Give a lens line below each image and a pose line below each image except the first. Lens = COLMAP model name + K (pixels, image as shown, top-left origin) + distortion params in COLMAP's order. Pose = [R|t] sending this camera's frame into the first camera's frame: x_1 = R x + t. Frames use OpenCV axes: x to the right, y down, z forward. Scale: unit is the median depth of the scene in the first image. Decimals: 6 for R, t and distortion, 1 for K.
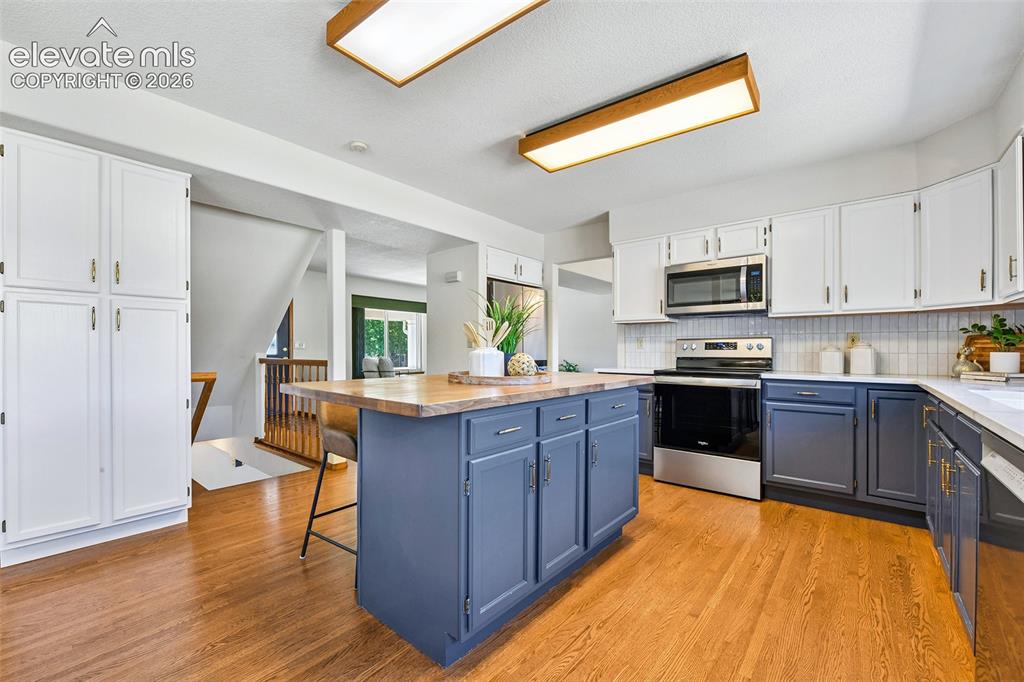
lens RADIAL K [[427.5, 0, 508.7], [0, 427.5, 347.9], [0, 0, 1]] dist [-0.011272, -0.000006]
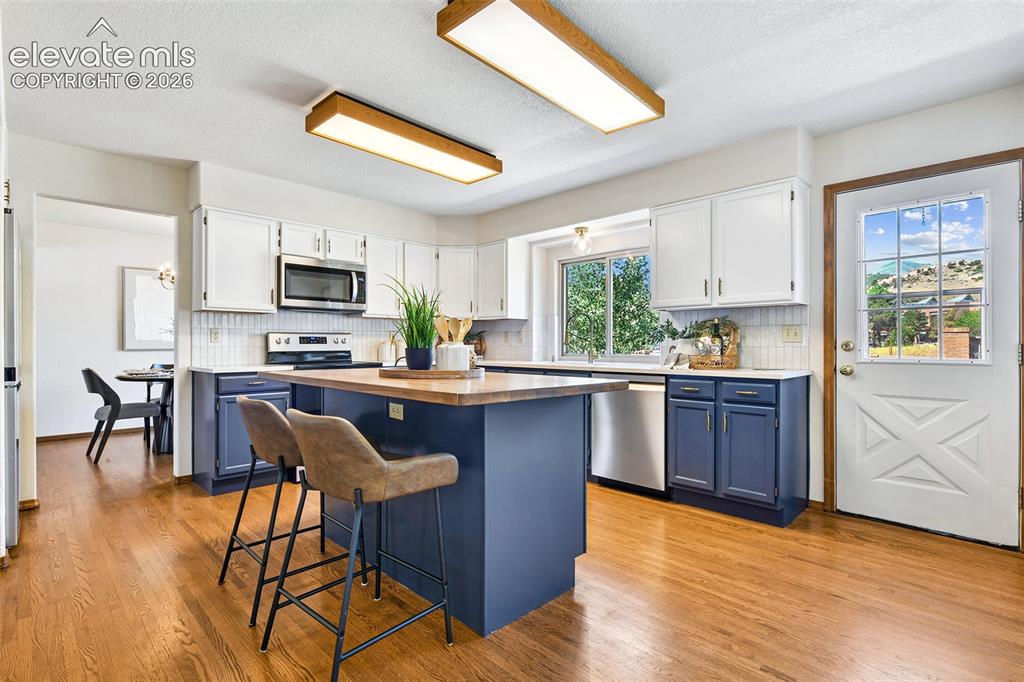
lens RADIAL K [[489.5, 0, 508.6], [0, 489.5, 340.4], [0, 0, 1]] dist [-0.000332, -0.000136]
pose [[0.078463, 0.004941, 0.996905, -0.690477], [-0.003236, 0.999984, -0.004701, -0.000168], [-0.996912, -0.002857, 0.078478, 0.445240]]
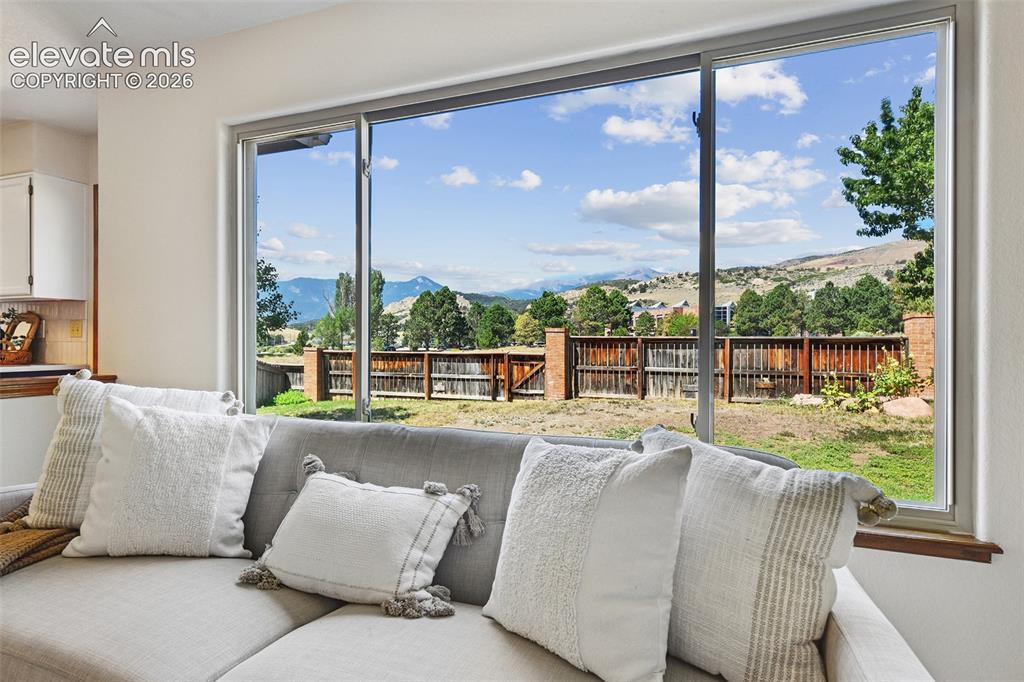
lens RADIAL K [[538.7, 0, 500.5], [0, 538.7, 338.2], [0, 0, 1]] dist [-0.007642, -0.000968]
pose [[-0.325764, 0.001511, 0.945450, -0.952135], [-0.011356, 0.999920, -0.005511, -0.005161], [-0.945383, -0.012532, -0.325721, -0.464532]]
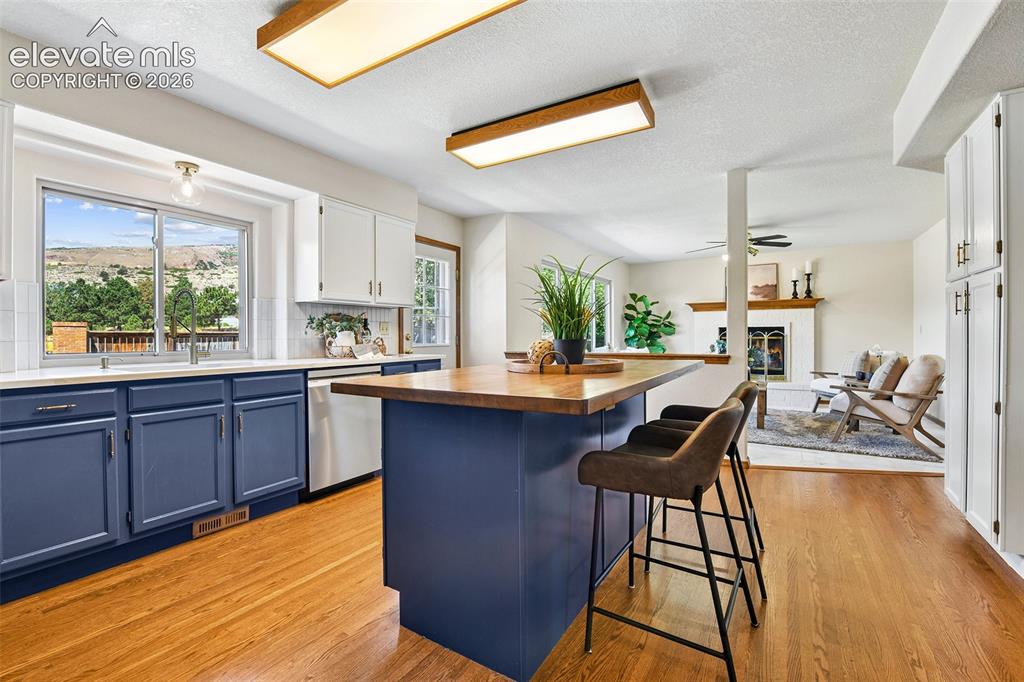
lens RADIAL K [[427.5, 0, 515.7], [0, 427.5, 341.0], [0, 0, 1]] dist [-0.011272, -0.000006]
pose [[-0.990120, 0.003847, -0.140172, 0.128942], [0.002775, 0.999965, 0.007841, 0.006109], [0.140197, 0.007374, -0.990096, 1.168069]]
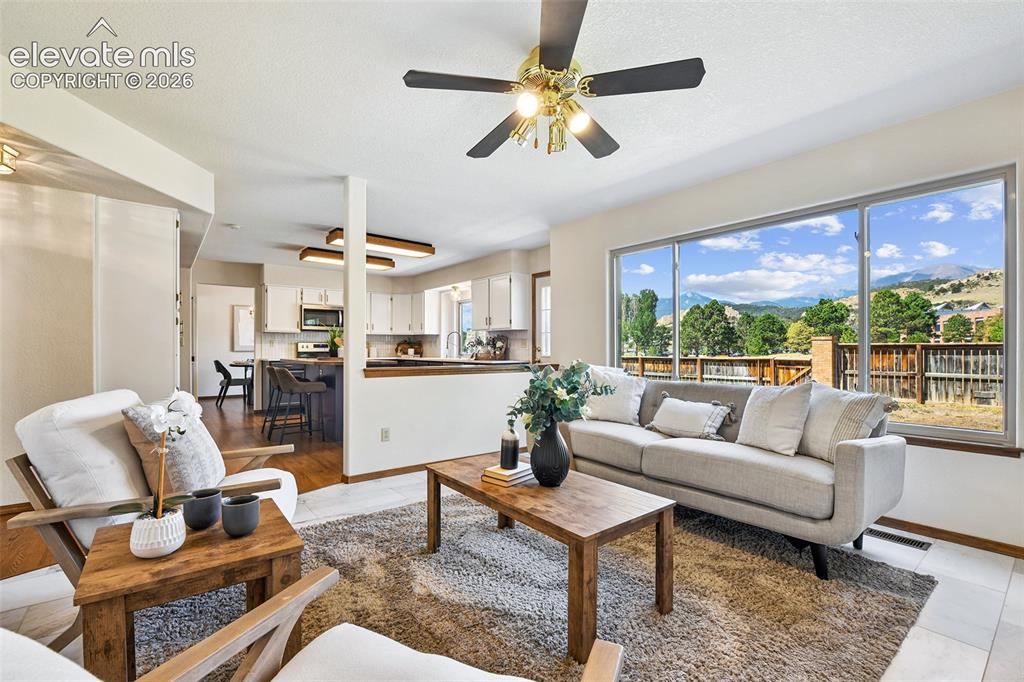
lens RADIAL K [[450.9, 0, 508.1], [0, 450.9, 348.4], [0, 0, 1]] dist [-0.012851, -0.000565]
pose [[0.198765, -0.001505, 0.980046, -1.502475], [-0.005078, 0.999984, 0.002565, -0.003591], [-0.980034, -0.005487, 0.198754, -0.324974]]
